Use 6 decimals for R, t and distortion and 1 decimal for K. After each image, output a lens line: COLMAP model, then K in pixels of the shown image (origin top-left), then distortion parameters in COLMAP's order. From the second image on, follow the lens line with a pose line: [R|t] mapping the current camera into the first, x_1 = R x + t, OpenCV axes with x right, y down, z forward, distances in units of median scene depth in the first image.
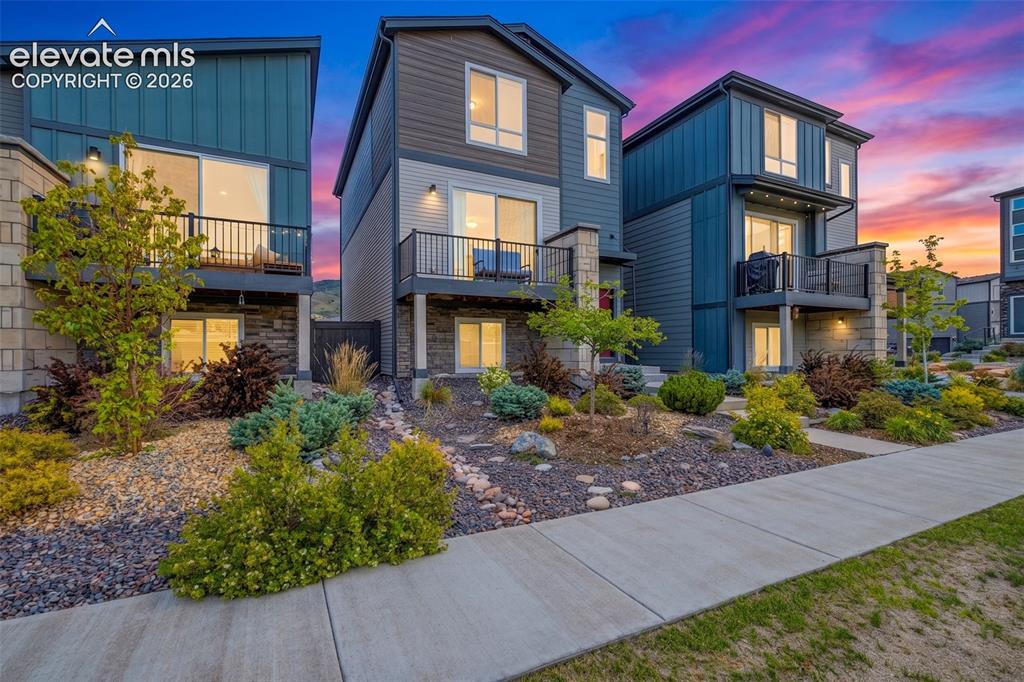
lens RADIAL K [[435.7, 0, 556.3], [0, 435.7, 325.0], [0, 0, 1]] dist [0.000805, 0.000171]
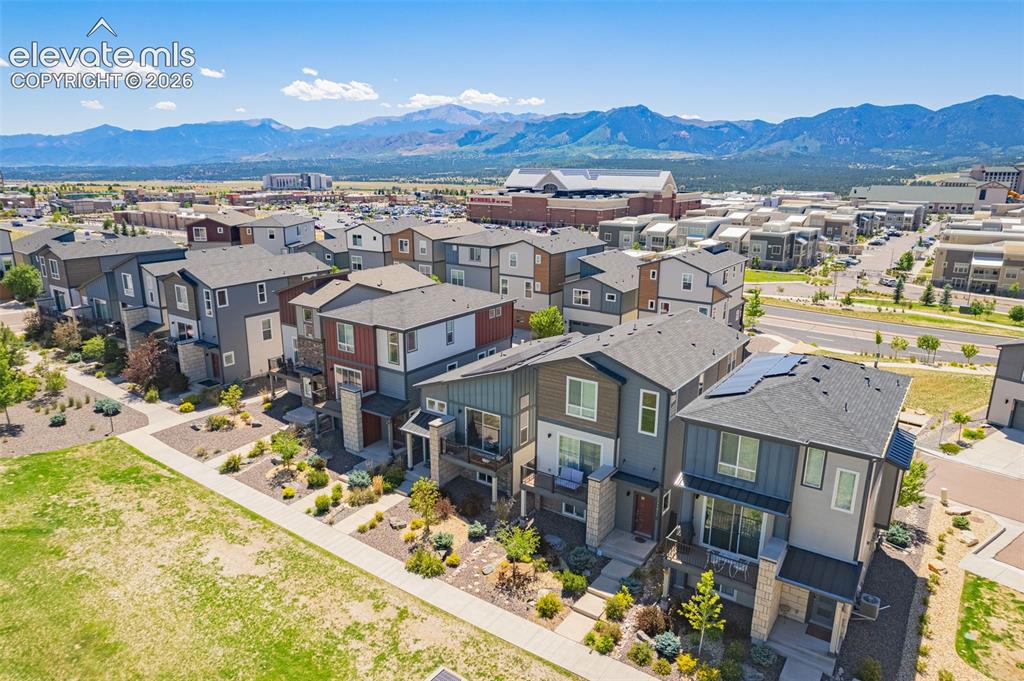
lens RADIAL K [[652.2, 0, 508.0], [0, 652.2, 338.3], [0, 0, 1]] dist [-0.023290, 0.001260]
pose [[0.478261, 0.223581, -0.849281, 2.144081], [-0.019006, 0.969459, 0.244516, -1.486771], [0.878012, -0.100801, 0.467904, -0.608128]]
